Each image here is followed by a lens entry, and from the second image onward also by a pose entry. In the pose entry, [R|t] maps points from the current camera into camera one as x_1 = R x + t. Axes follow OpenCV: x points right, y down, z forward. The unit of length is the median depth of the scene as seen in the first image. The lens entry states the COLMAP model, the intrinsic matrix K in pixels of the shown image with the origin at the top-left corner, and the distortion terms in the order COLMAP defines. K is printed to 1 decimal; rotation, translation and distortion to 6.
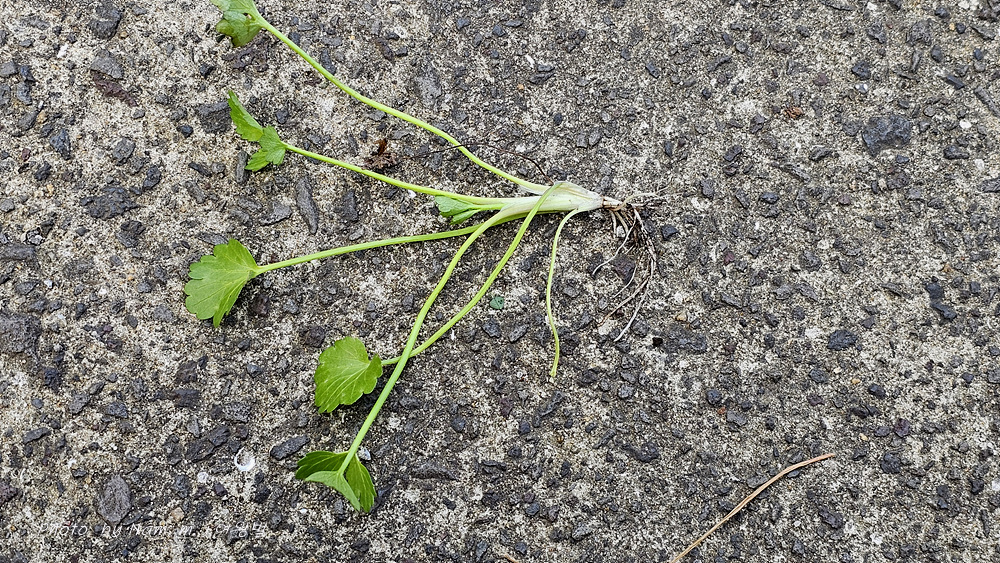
lens RADIAL K [[1622.5, 0, 502.7], [0, 1622.5, 287.8], [0, 0, 1]] dist [0.085328, 0.000000]
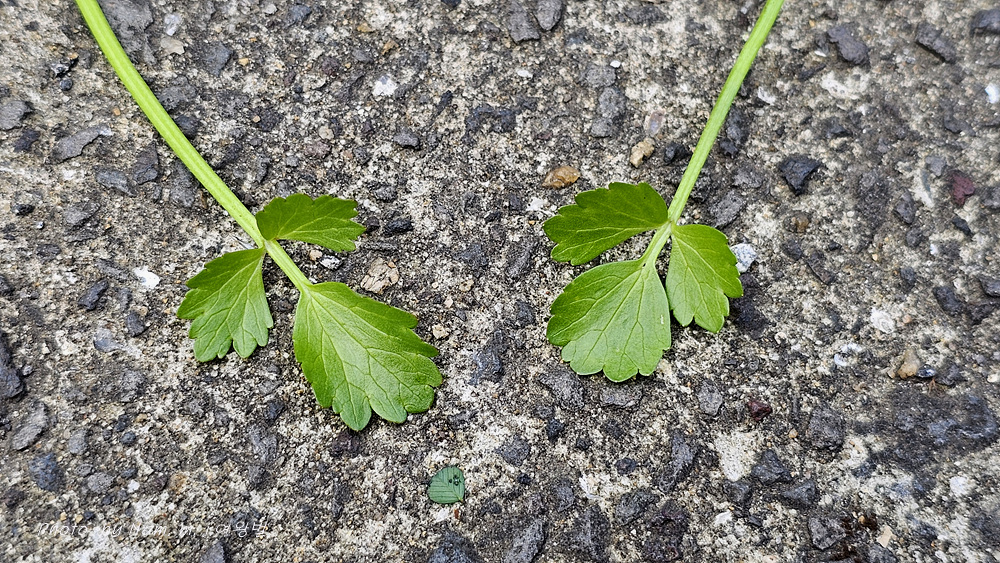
lens RADIAL K [[1622.5, 0, 501.1], [0, 1622.5, 271.3], [0, 0, 1]] dist [0.085328, 0.000000]
pose [[0.950711, -0.307583, 0.039268, 0.009013], [0.308447, 0.951069, -0.018119, -0.027193], [-0.031774, 0.029338, 0.999064, 0.616974]]
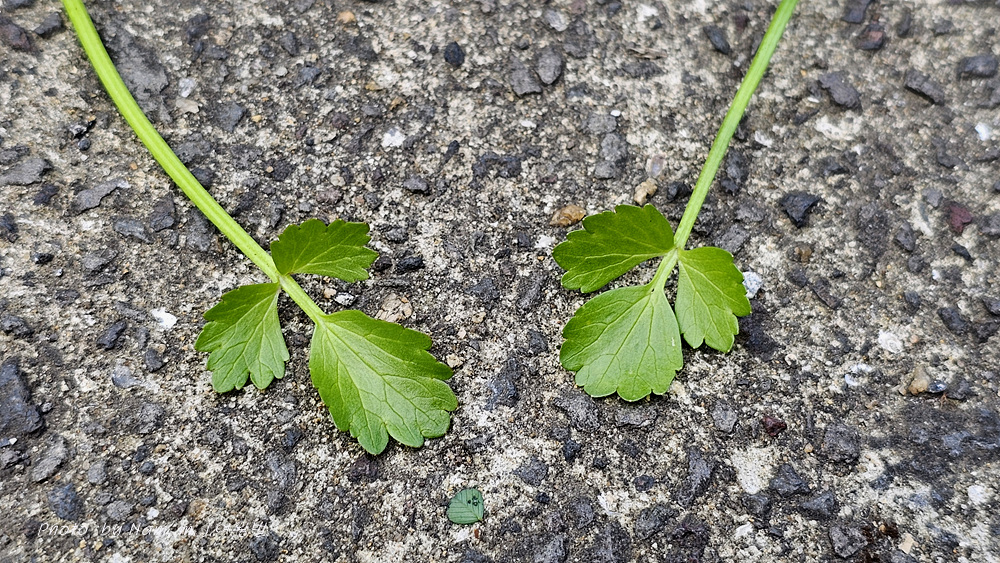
lens RADIAL K [[1622.5, 0, 504.2], [0, 1622.5, 279.0], [0, 0, 1]] dist [0.085328, 0.000000]
pose [[0.940141, -0.329852, 0.085631, -0.009829], [0.339345, 0.929210, -0.146333, 0.018213], [-0.031301, 0.166633, 0.985522, 0.614896]]
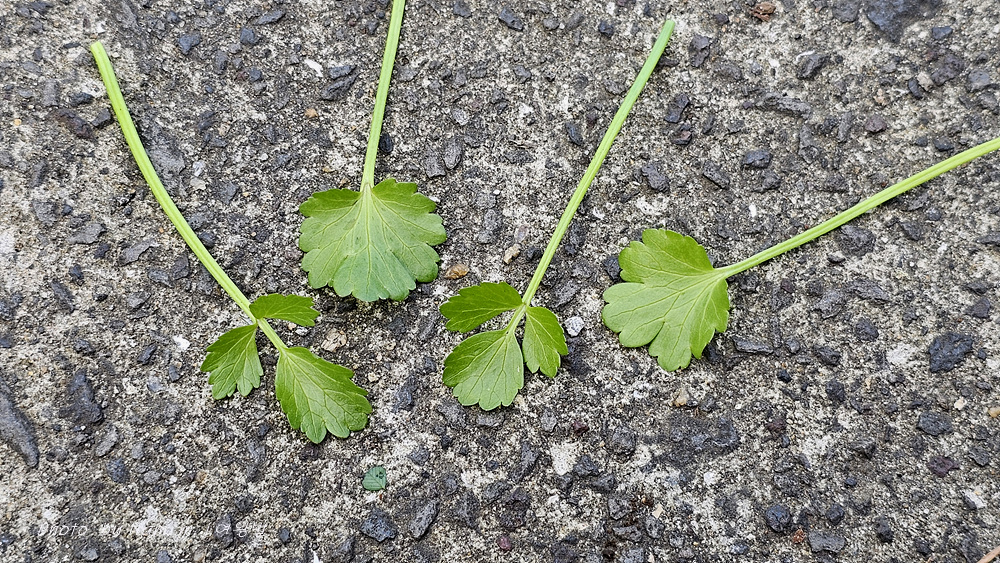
lens RADIAL K [[1622.5, 0, 510.3], [0, 1622.5, 261.6], [0, 0, 1]] dist [0.085328, 0.000000]
pose [[0.950216, -0.311287, 0.013775, 0.058660], [0.311442, 0.950201, -0.011074, -0.042984], [-0.009642, 0.014813, 0.999844, 0.411477]]
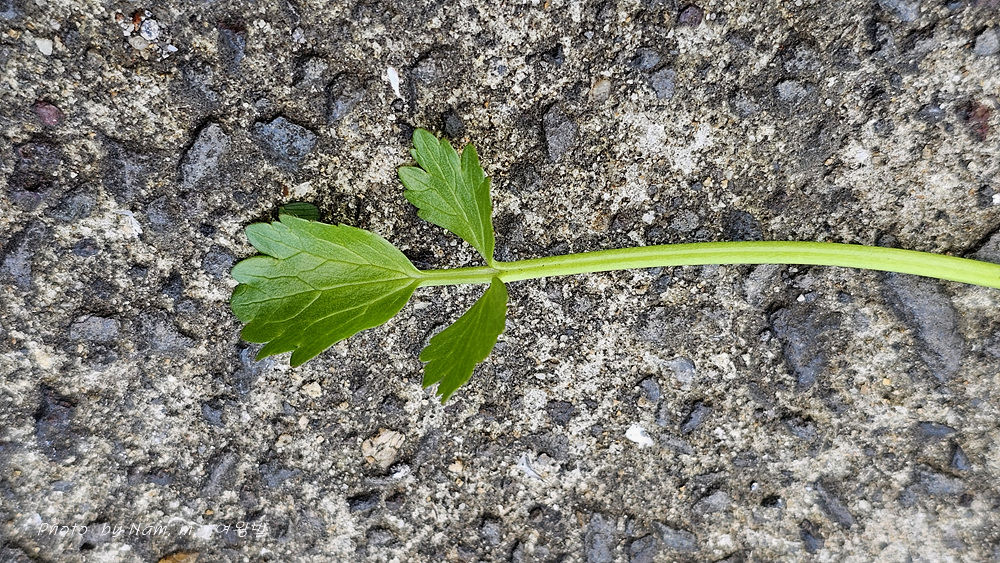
lens RADIAL K [[1622.5, 0, 496.7], [0, 1622.5, 281.8], [0, 0, 1]] dist [0.085328, 0.000000]
pose [[-0.938005, 0.335706, -0.086301, -0.008602], [-0.329401, -0.940834, -0.079542, 0.010628], [-0.107897, -0.046183, 0.993089, 0.665047]]
